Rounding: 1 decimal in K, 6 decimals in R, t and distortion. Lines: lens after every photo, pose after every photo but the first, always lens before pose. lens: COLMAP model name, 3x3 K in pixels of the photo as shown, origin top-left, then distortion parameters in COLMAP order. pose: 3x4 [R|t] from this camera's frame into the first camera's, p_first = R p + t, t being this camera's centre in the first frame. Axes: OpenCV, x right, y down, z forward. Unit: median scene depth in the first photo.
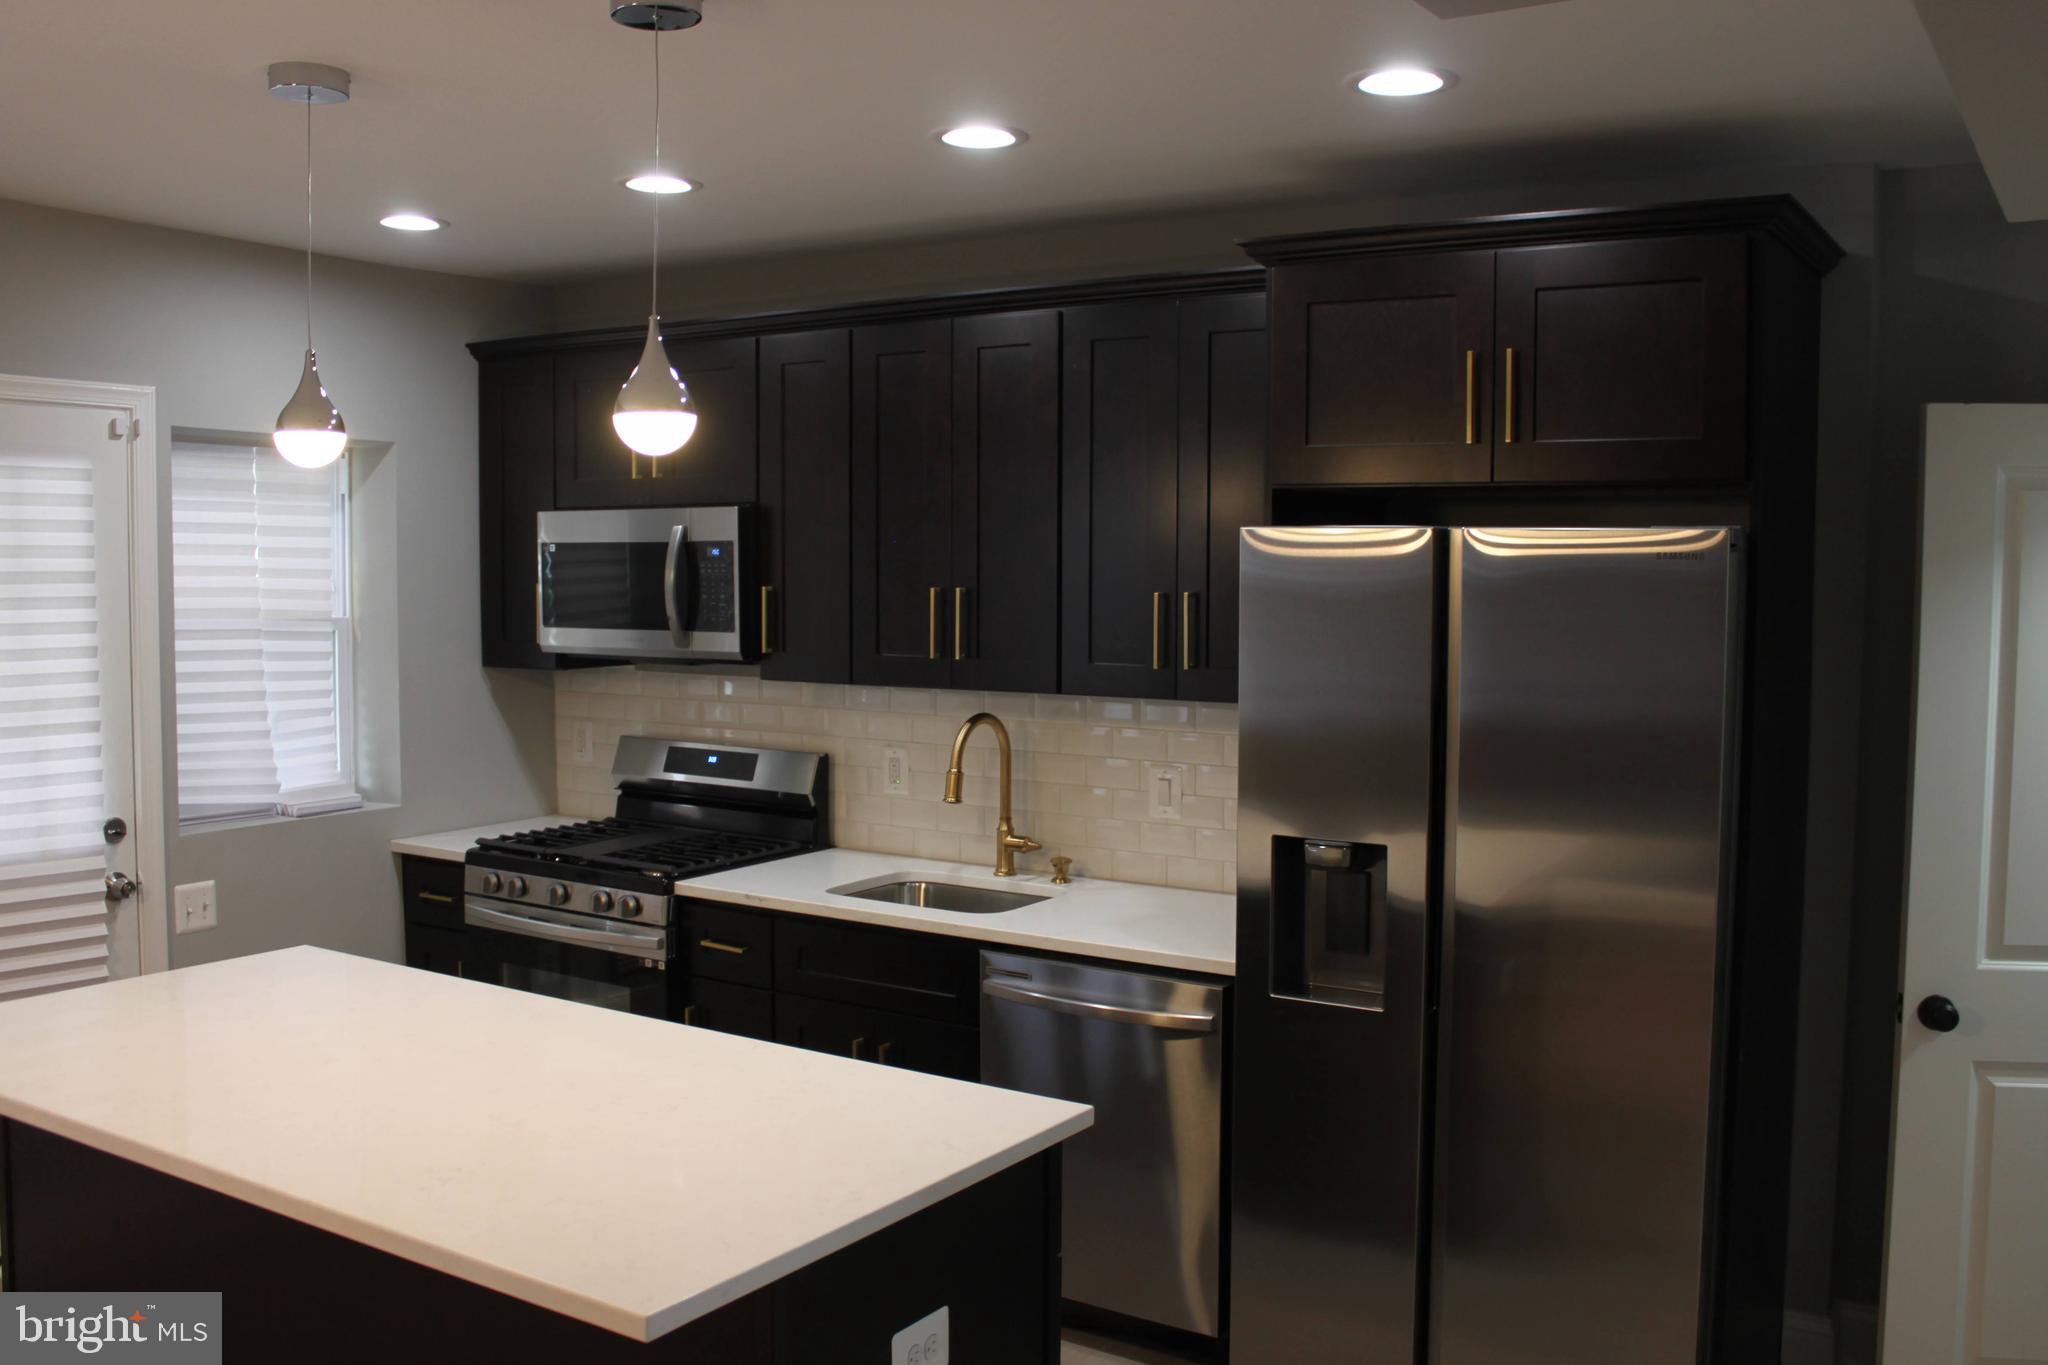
lens RADIAL K [[1843.9, 0, 1024.0], [0, 1843.9, 682.5], [0, 0, 1]] dist [-0.113725, 0.006356]
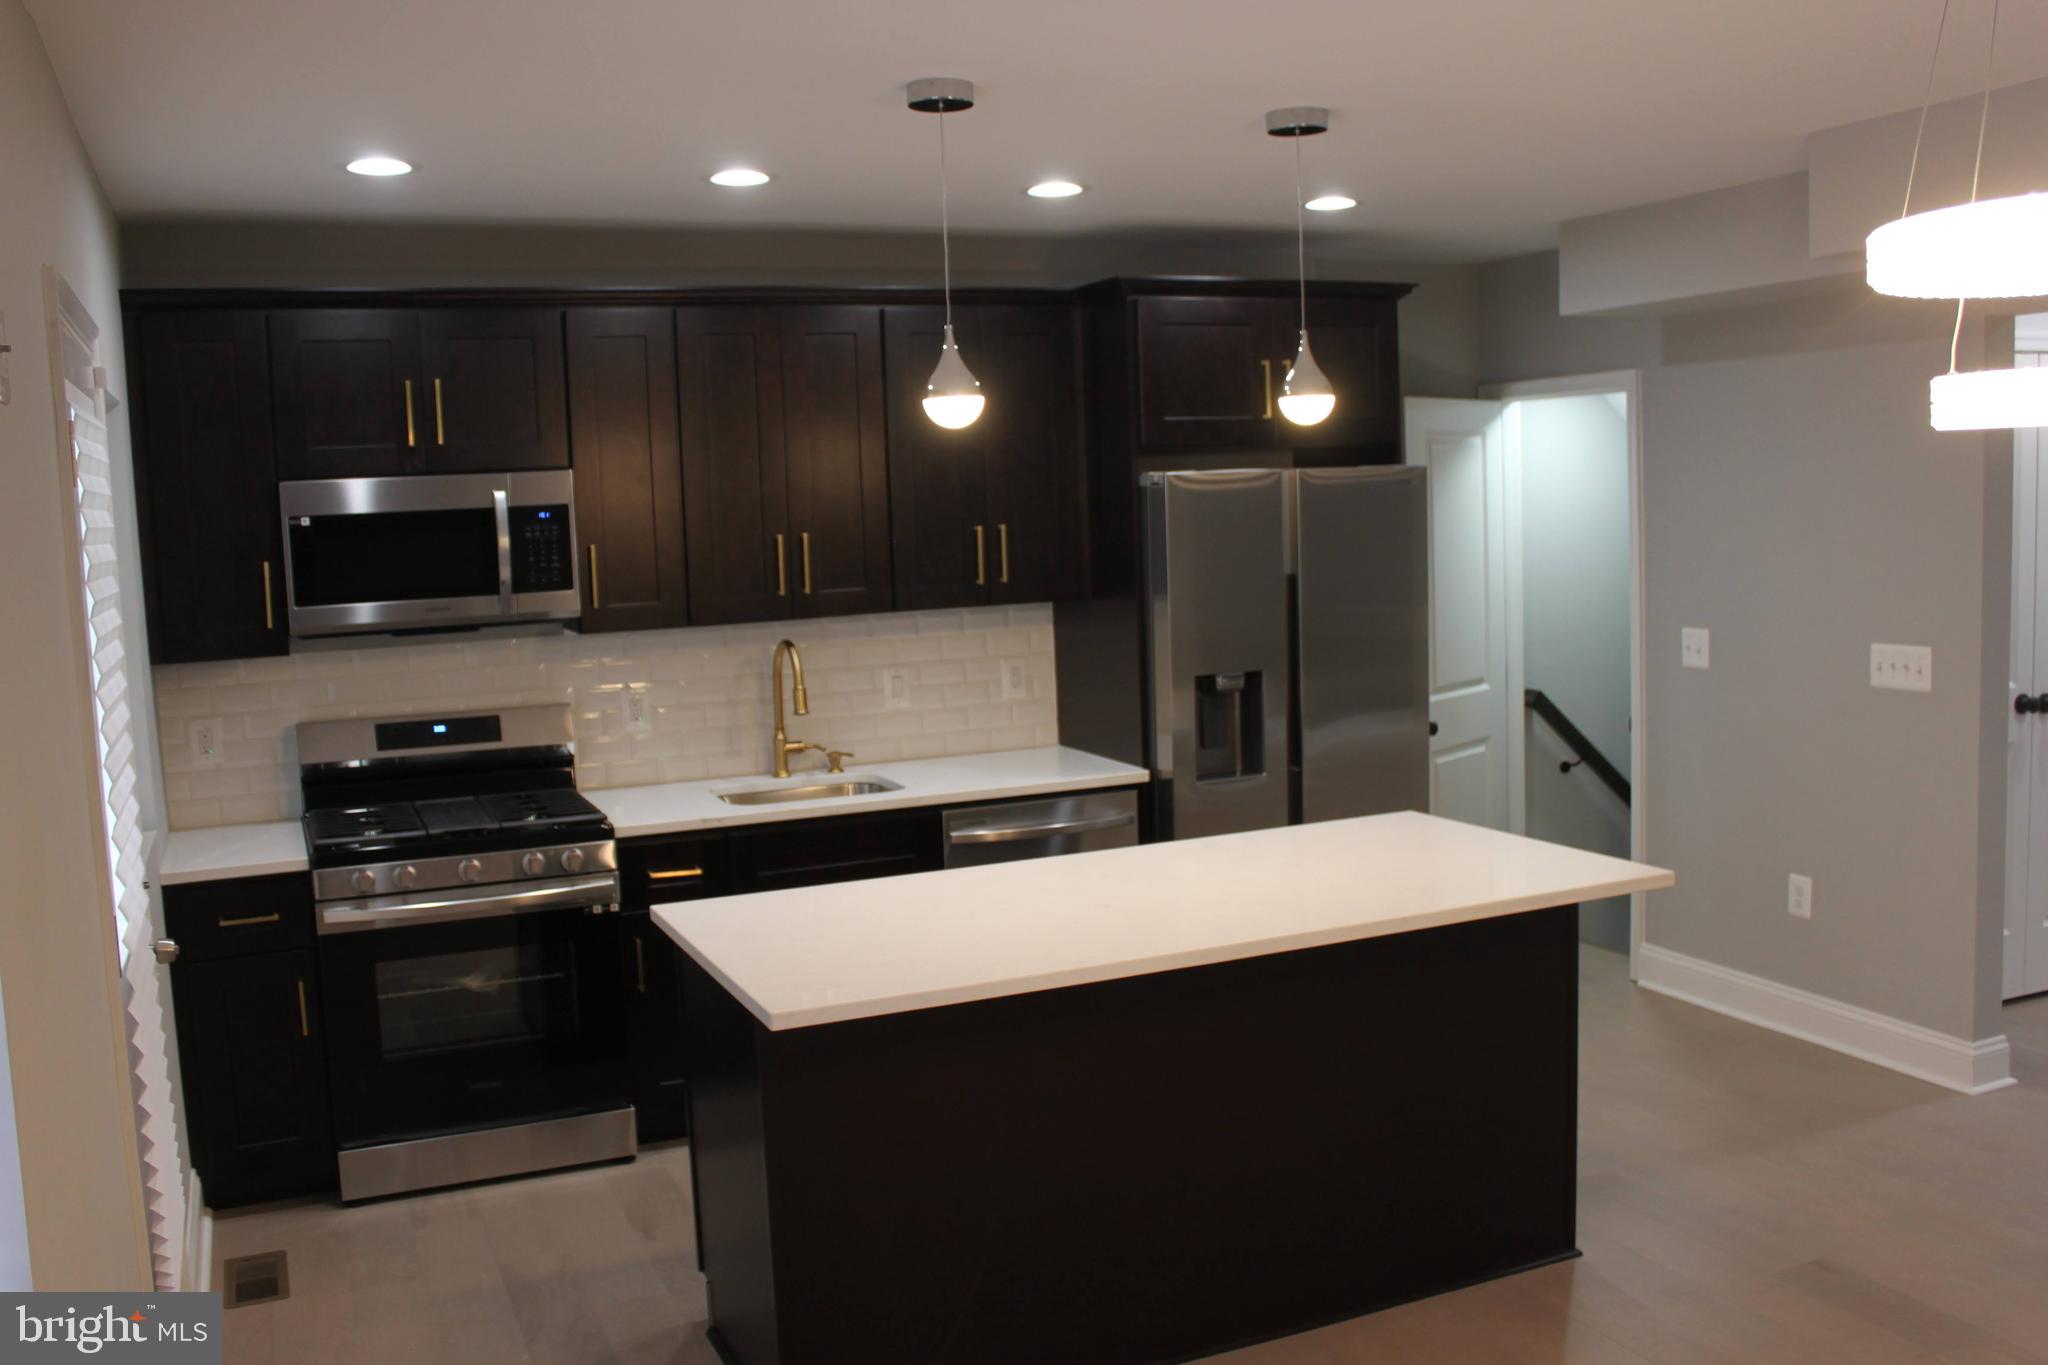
lens RADIAL K [[1813.6, 0, 1044.1], [0, 1813.6, 692.4], [0, 0, 1]] dist [-0.145532, 0.130564]
pose [[0.539237, -0.115722, 0.834166, -0.870681], [0.097038, 0.992454, 0.074951, -0.020209], [-0.836545, 0.040529, 0.546397, 0.214548]]
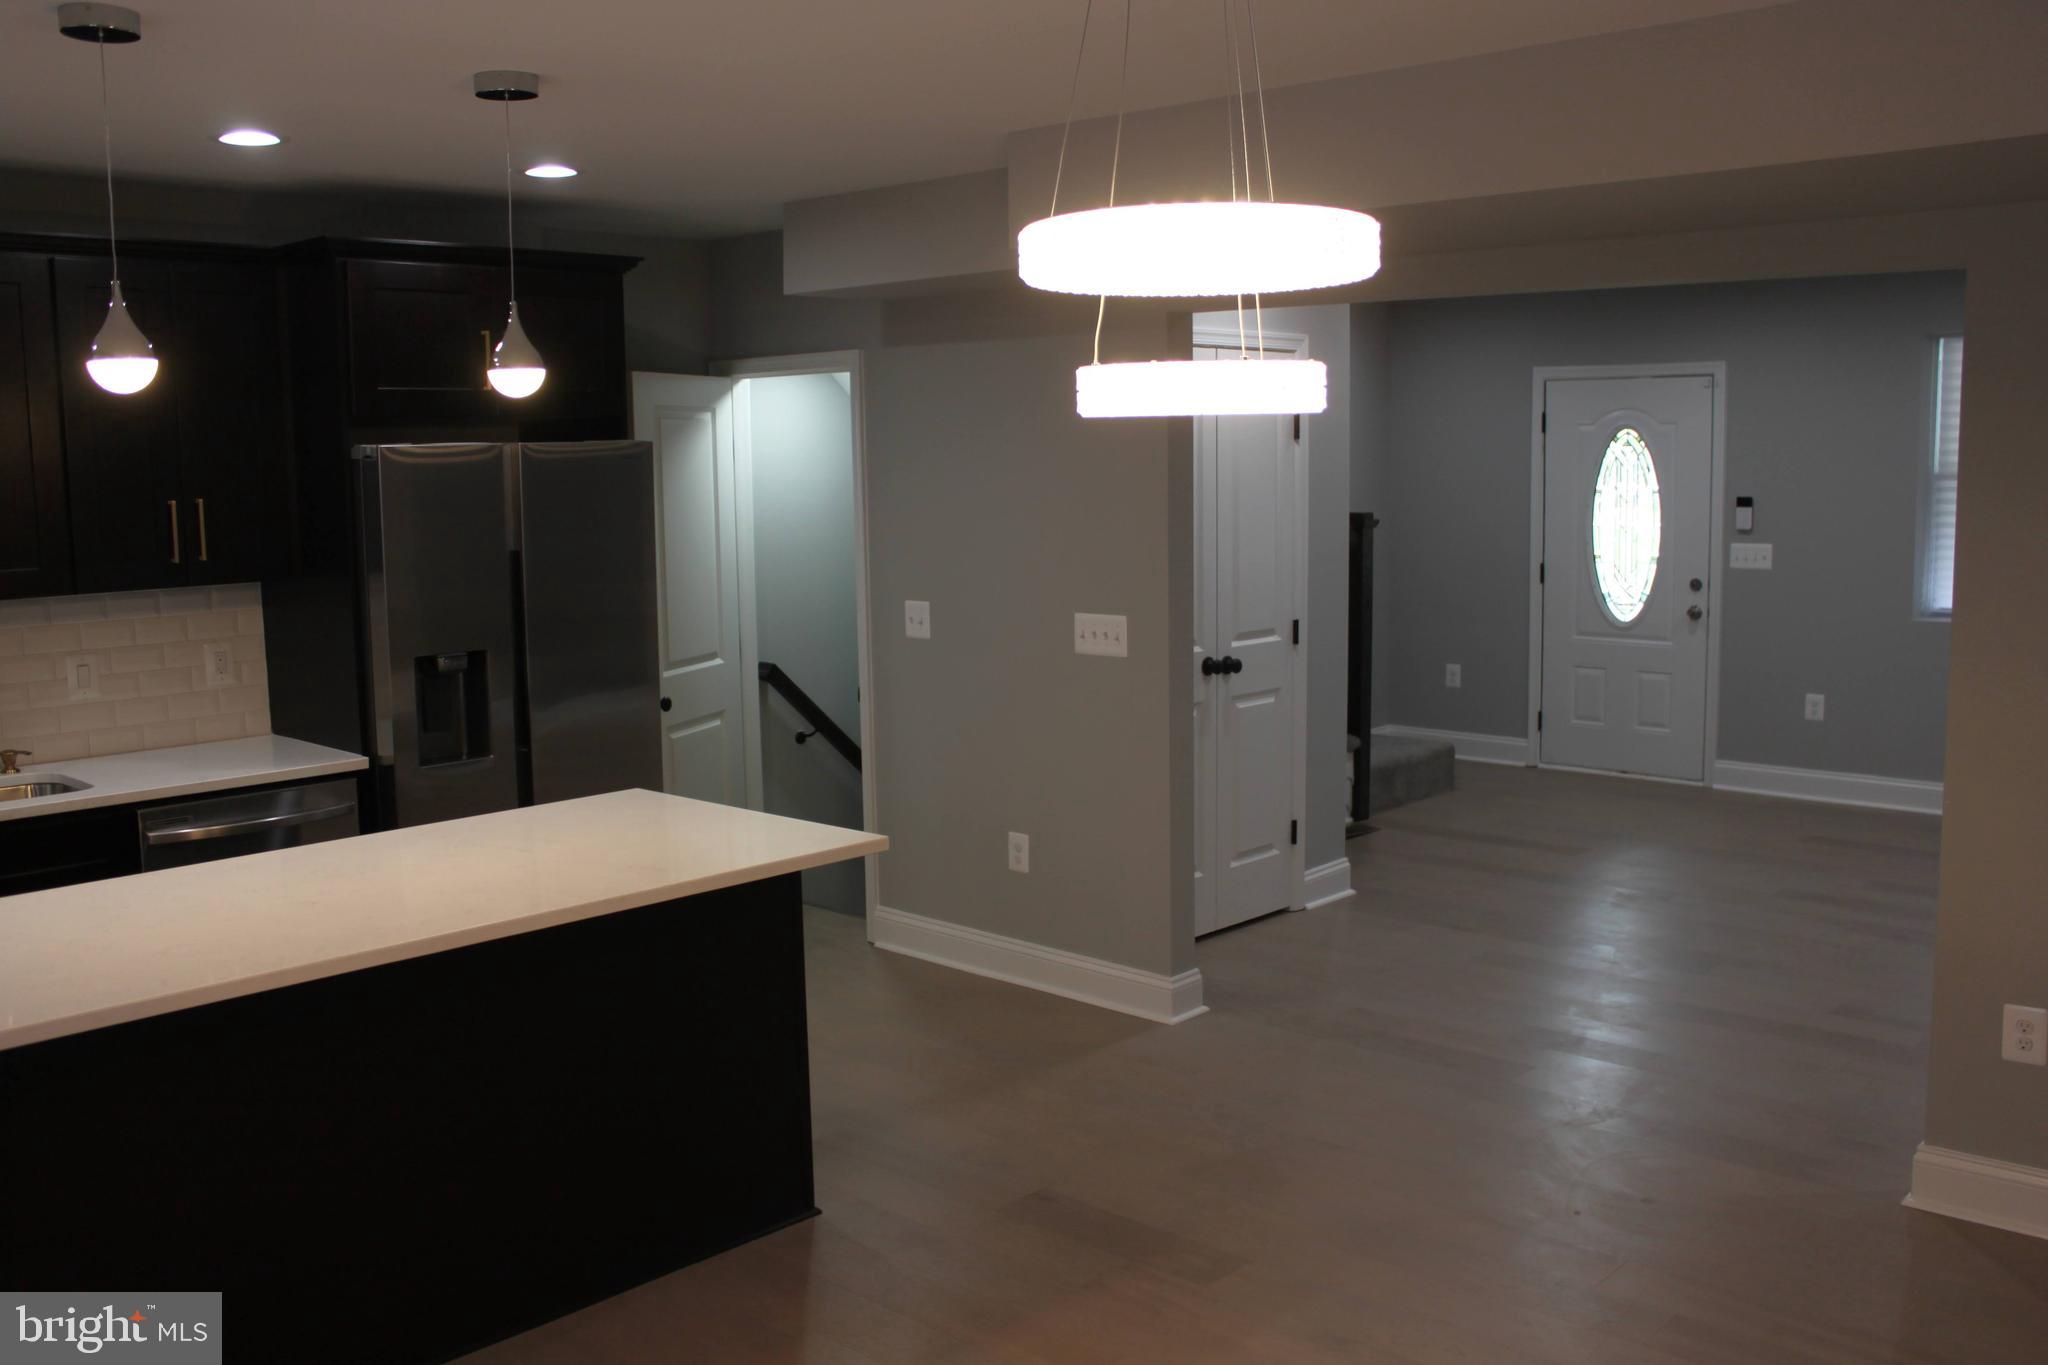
lens RADIAL K [[1813.6, 0, 1044.1], [0, 1813.6, 692.4], [0, 0, 1]] dist [-0.145532, 0.130564]
pose [[0.164591, -0.138077, 0.976650, -0.862326], [0.081941, 0.988645, 0.125964, -0.019581], [-0.982952, 0.059295, 0.174036, 0.197657]]
